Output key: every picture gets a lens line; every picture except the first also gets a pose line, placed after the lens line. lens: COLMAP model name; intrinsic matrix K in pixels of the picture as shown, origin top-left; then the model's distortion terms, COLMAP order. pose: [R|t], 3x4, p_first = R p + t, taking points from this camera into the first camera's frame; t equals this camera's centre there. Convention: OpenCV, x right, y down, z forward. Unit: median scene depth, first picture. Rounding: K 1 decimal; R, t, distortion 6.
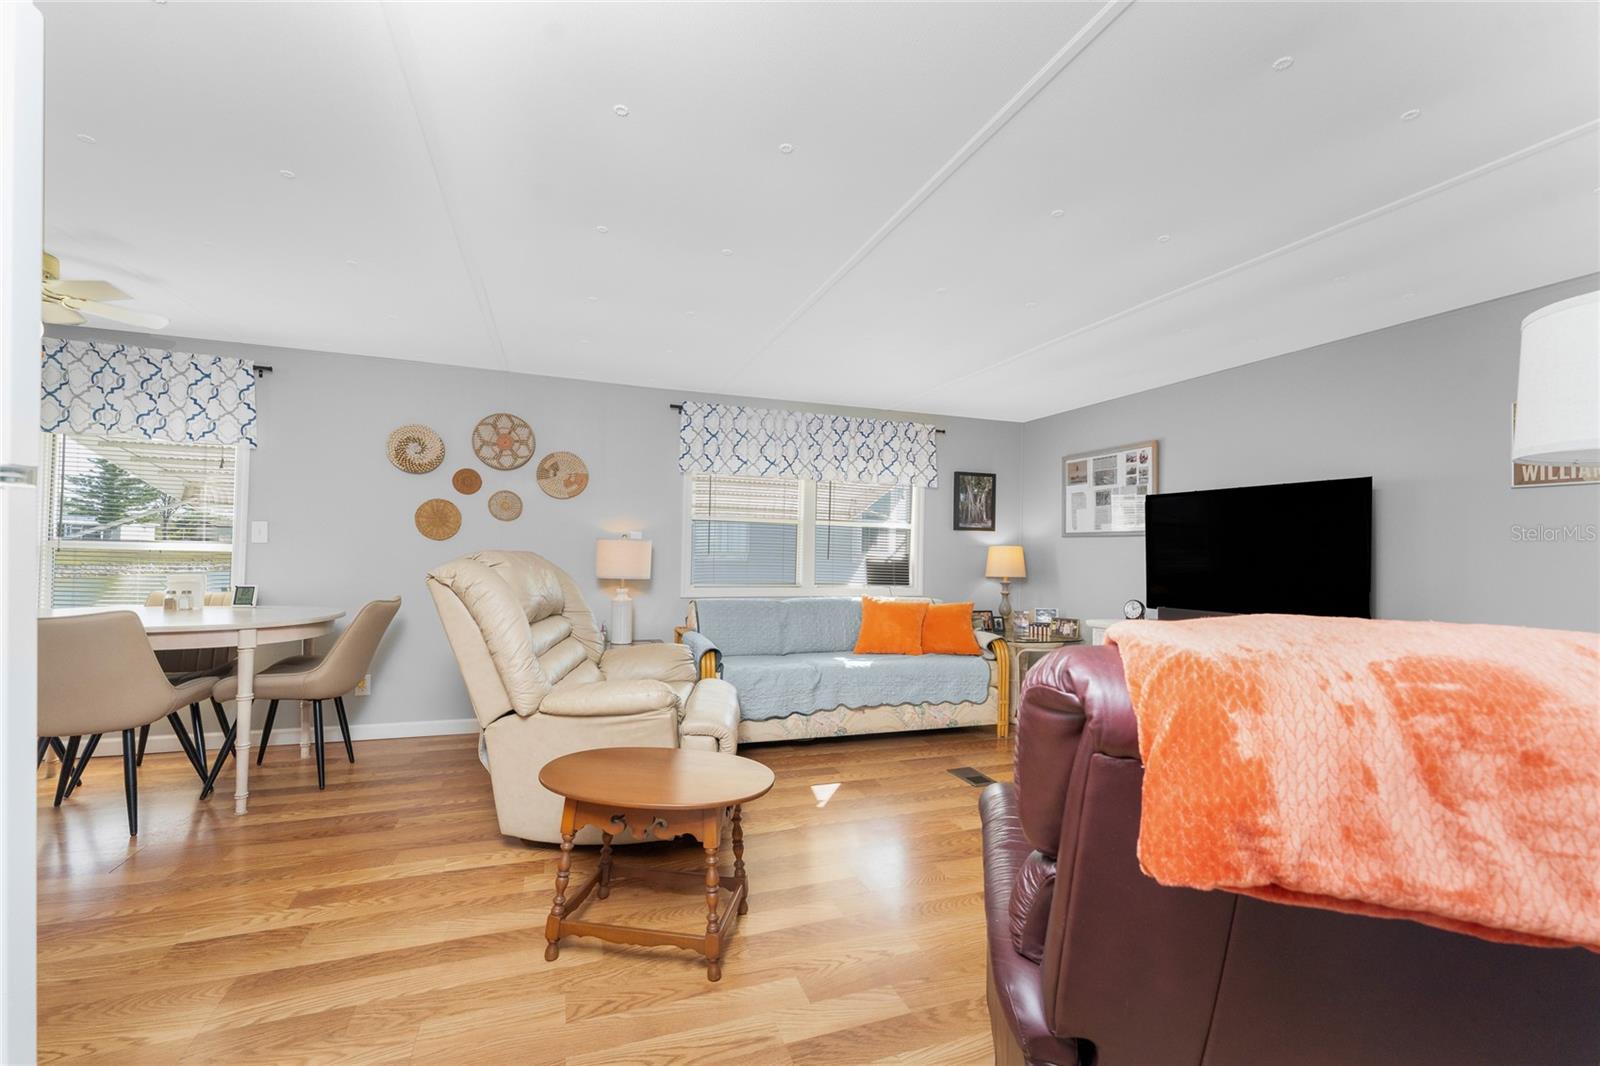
lens RADIAL K [[642.1, 0, 807.8], [0, 642.1, 538.2], [0, 0, 1]] dist [0.001981, 0.000029]
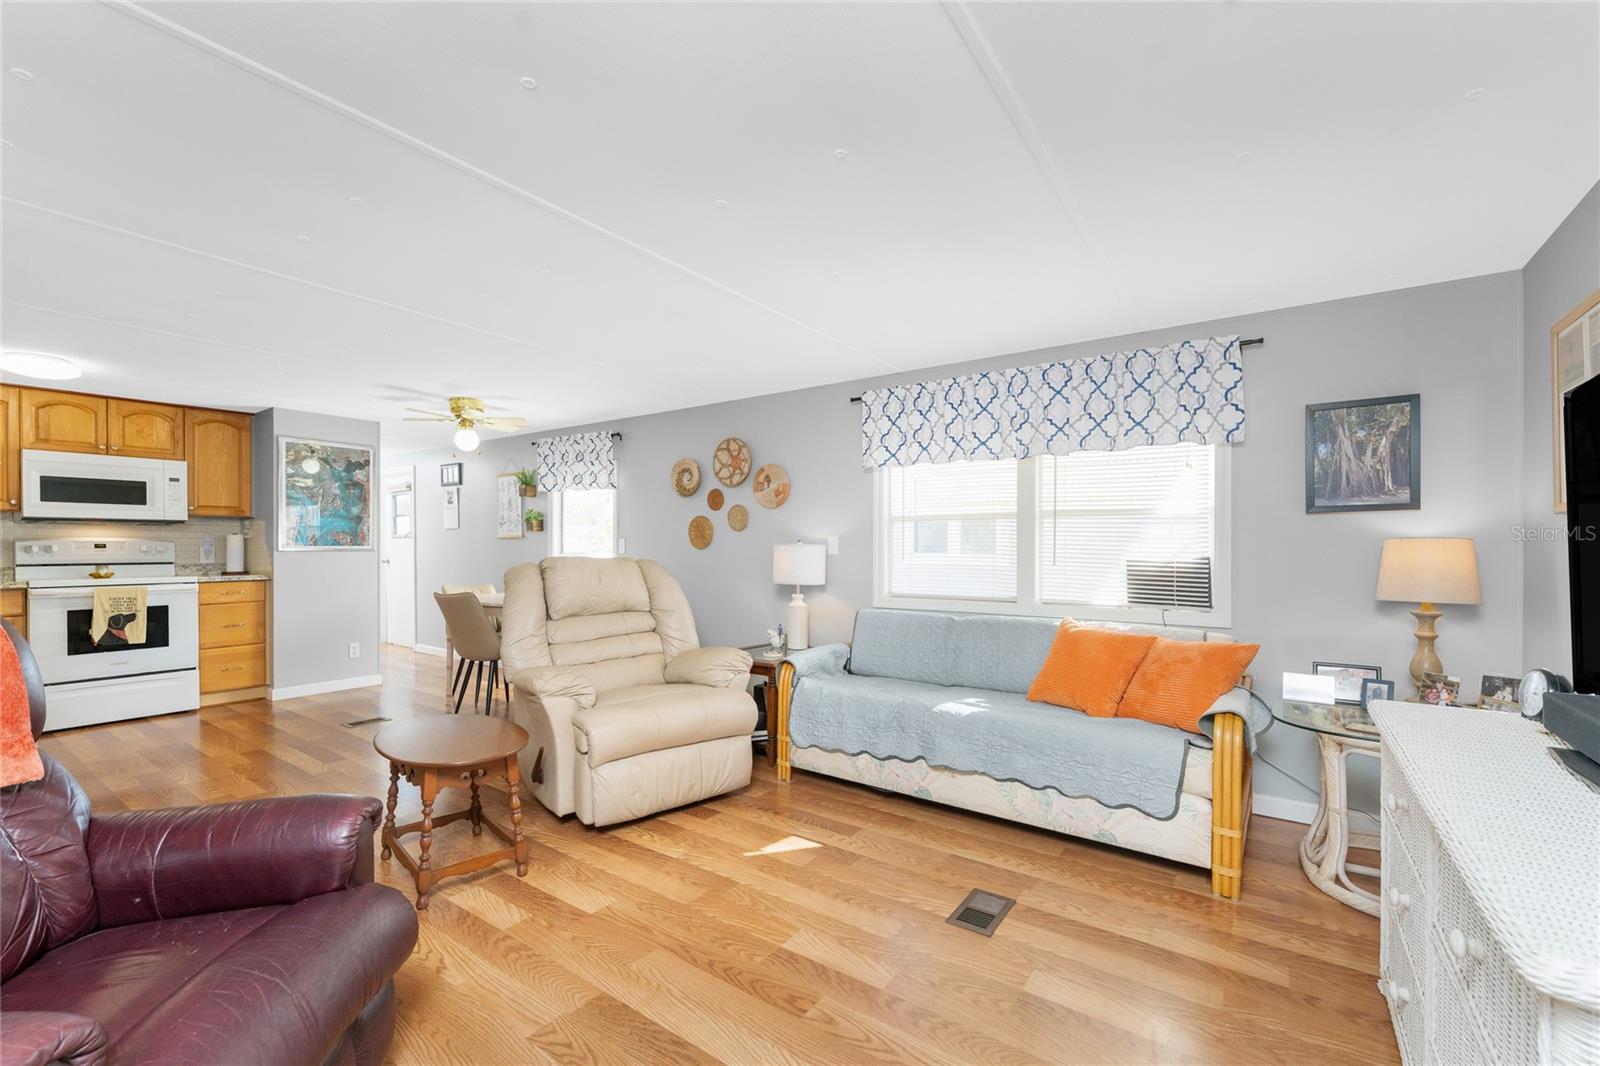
lens RADIAL K [[680.5, 0, 802.6], [0, 680.5, 549.9], [0, 0, 1]] dist [0.001621, 0.000121]
pose [[0.572373, -0.018423, -0.819787, 0.550011], [0.023176, 0.999712, -0.006285, 0.015513], [0.819666, -0.015402, 0.572635, 0.376317]]
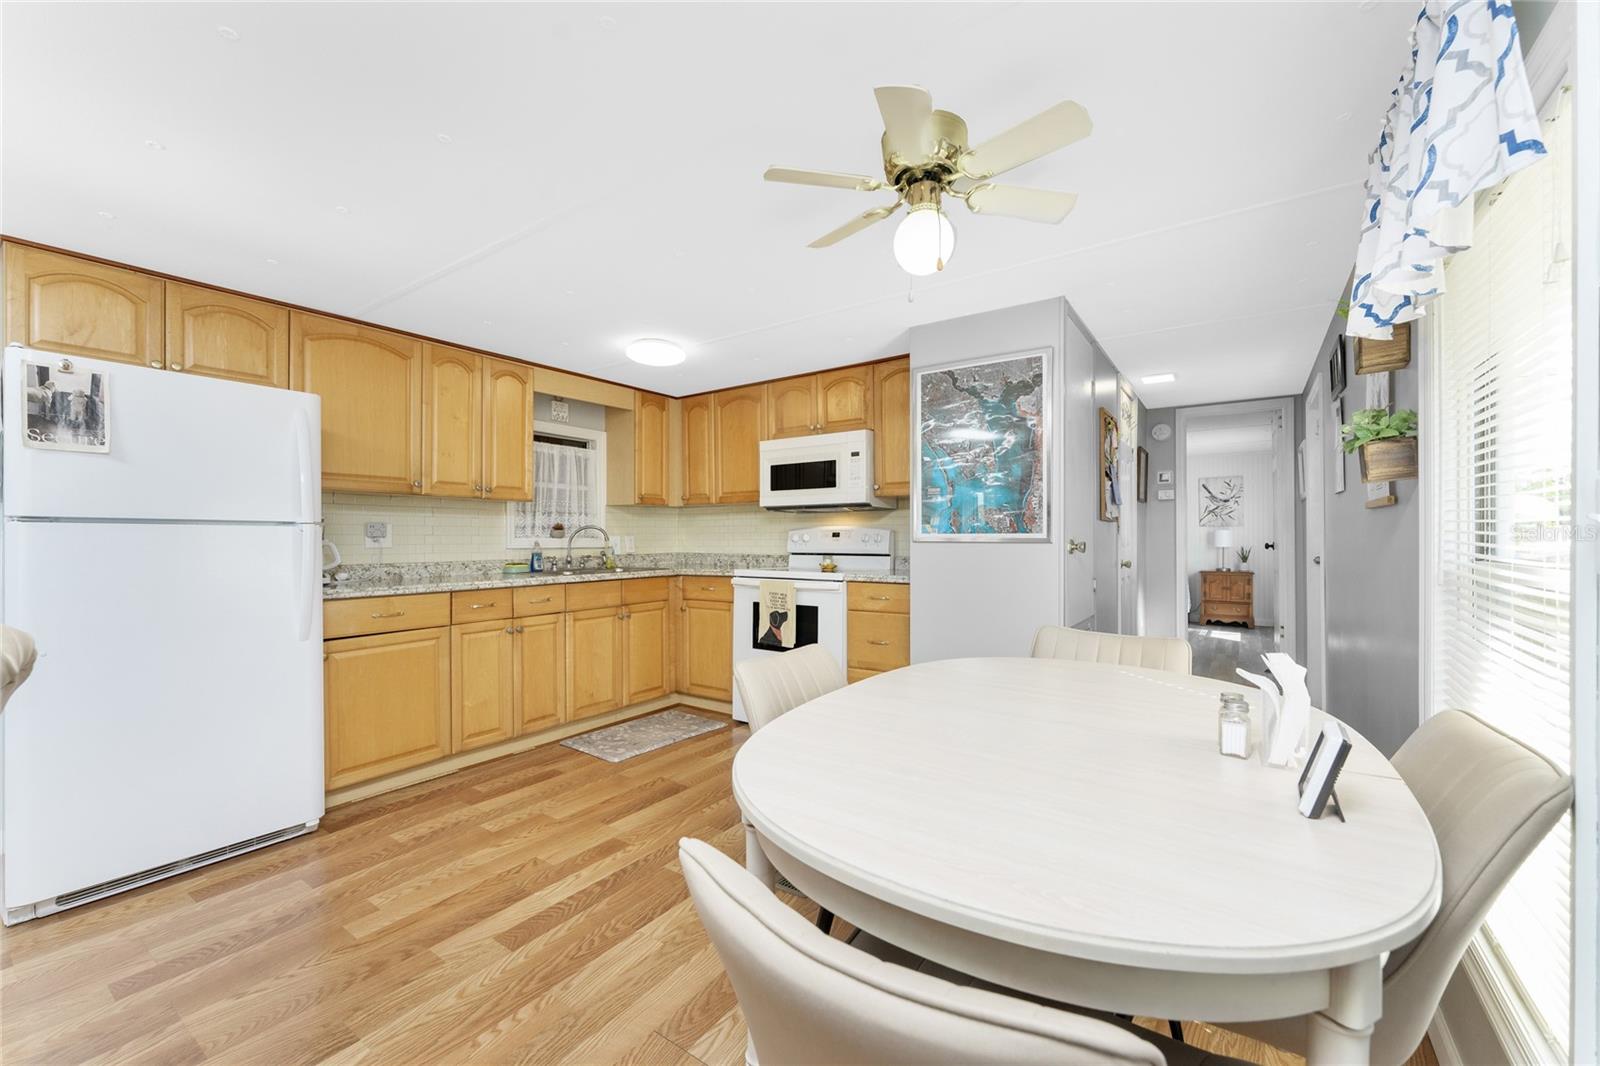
lens RADIAL K [[650.0, 0, 792.1], [0, 650.0, 535.5], [0, 0, 1]] dist [0.000708, -0.000127]
pose [[-0.828723, -0.020239, -0.559293, -0.424599], [-0.007609, 0.999661, -0.024900, 0.001581], [0.559607, -0.016379, -0.828596, 0.863465]]
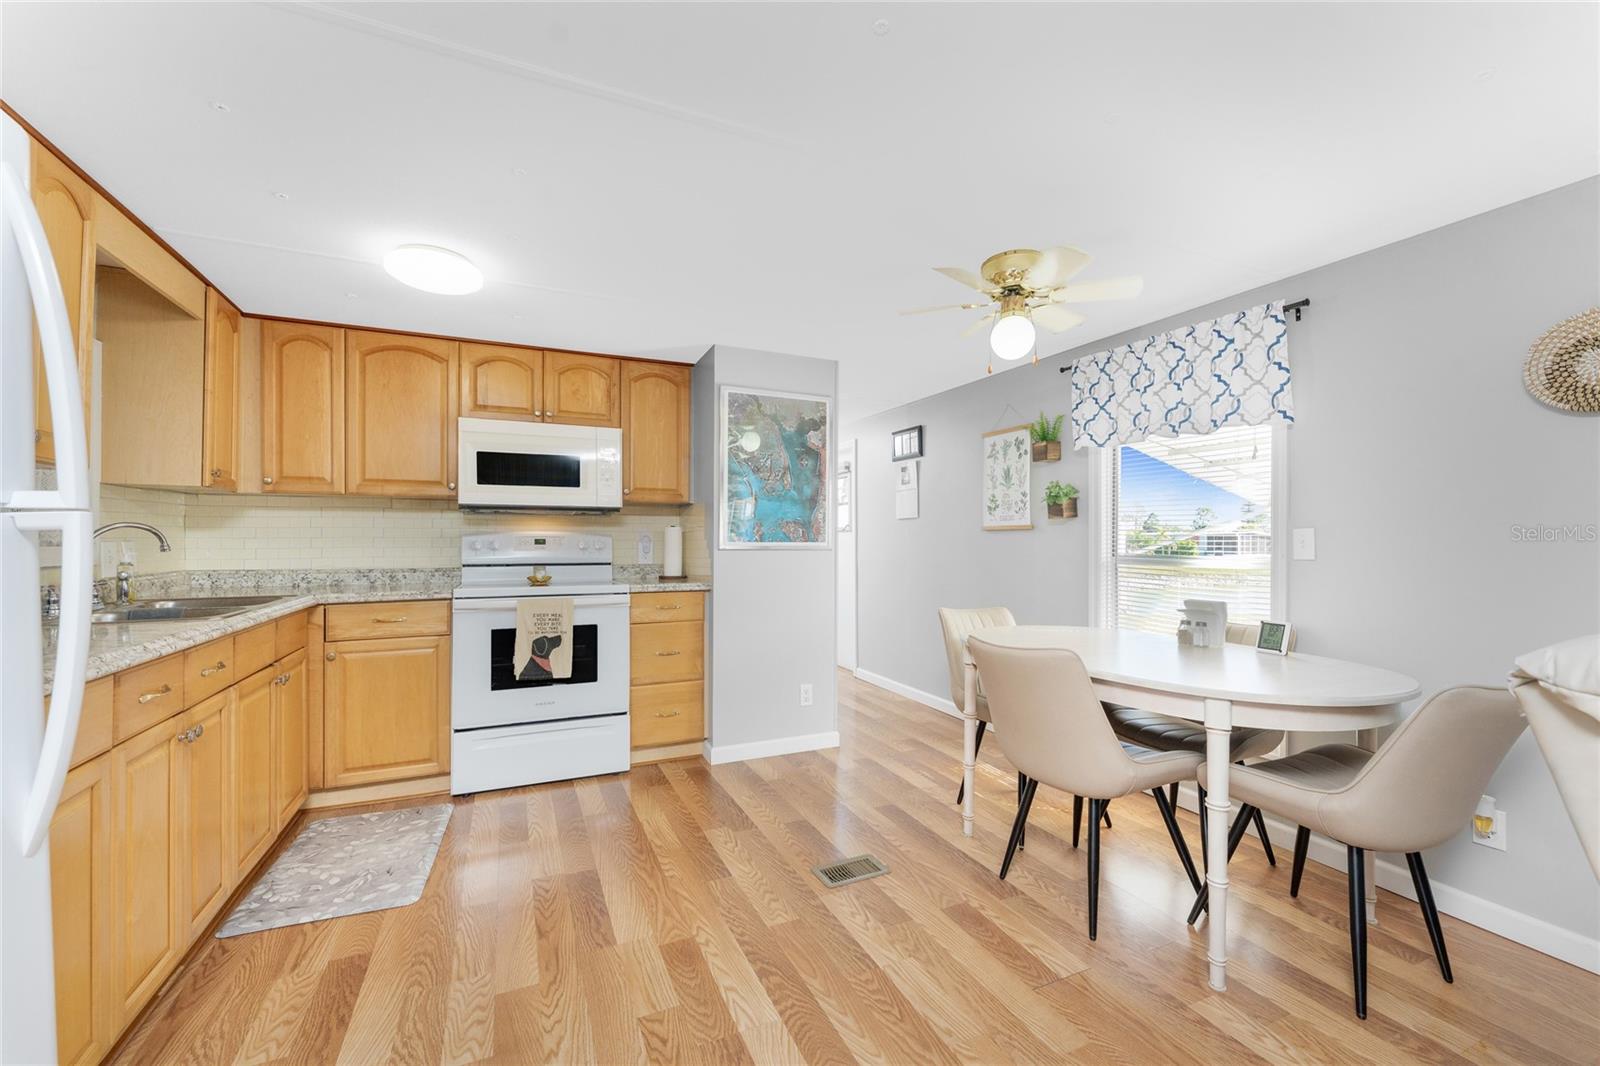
lens RADIAL K [[650.0, 0, 792.1], [0, 650.0, 535.5], [0, 0, 1]] dist [0.000708, -0.000127]
pose [[0.073964, -0.031332, -0.996769, -0.166367], [0.012728, 0.999455, -0.030472, -0.003050], [0.997180, -0.010433, 0.074323, 0.336410]]
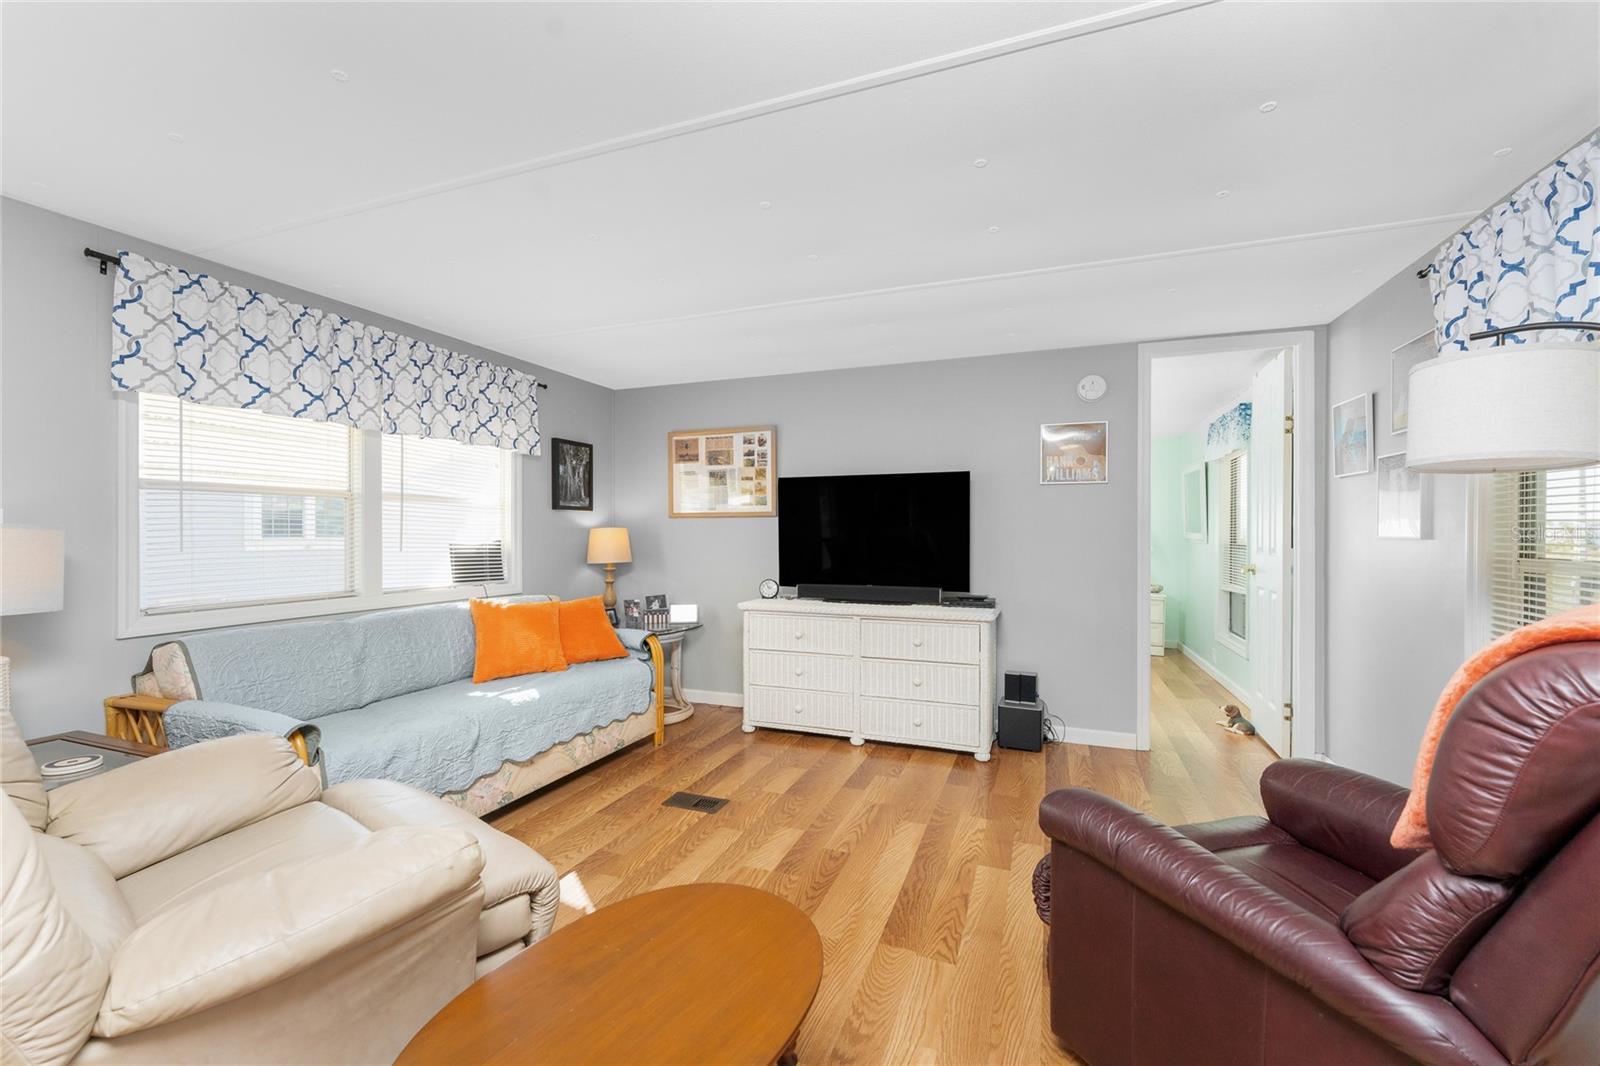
lens RADIAL K [[646.8, 0, 781.6], [0, 646.8, 535.4], [0, 0, 1]] dist [-0.001948, -0.000421]
pose [[0.669682, -0.022773, 0.742299, -0.228876], [0.000854, 0.999553, 0.029895, -0.004422], [-0.742647, -0.019386, 0.669402, 0.275204]]
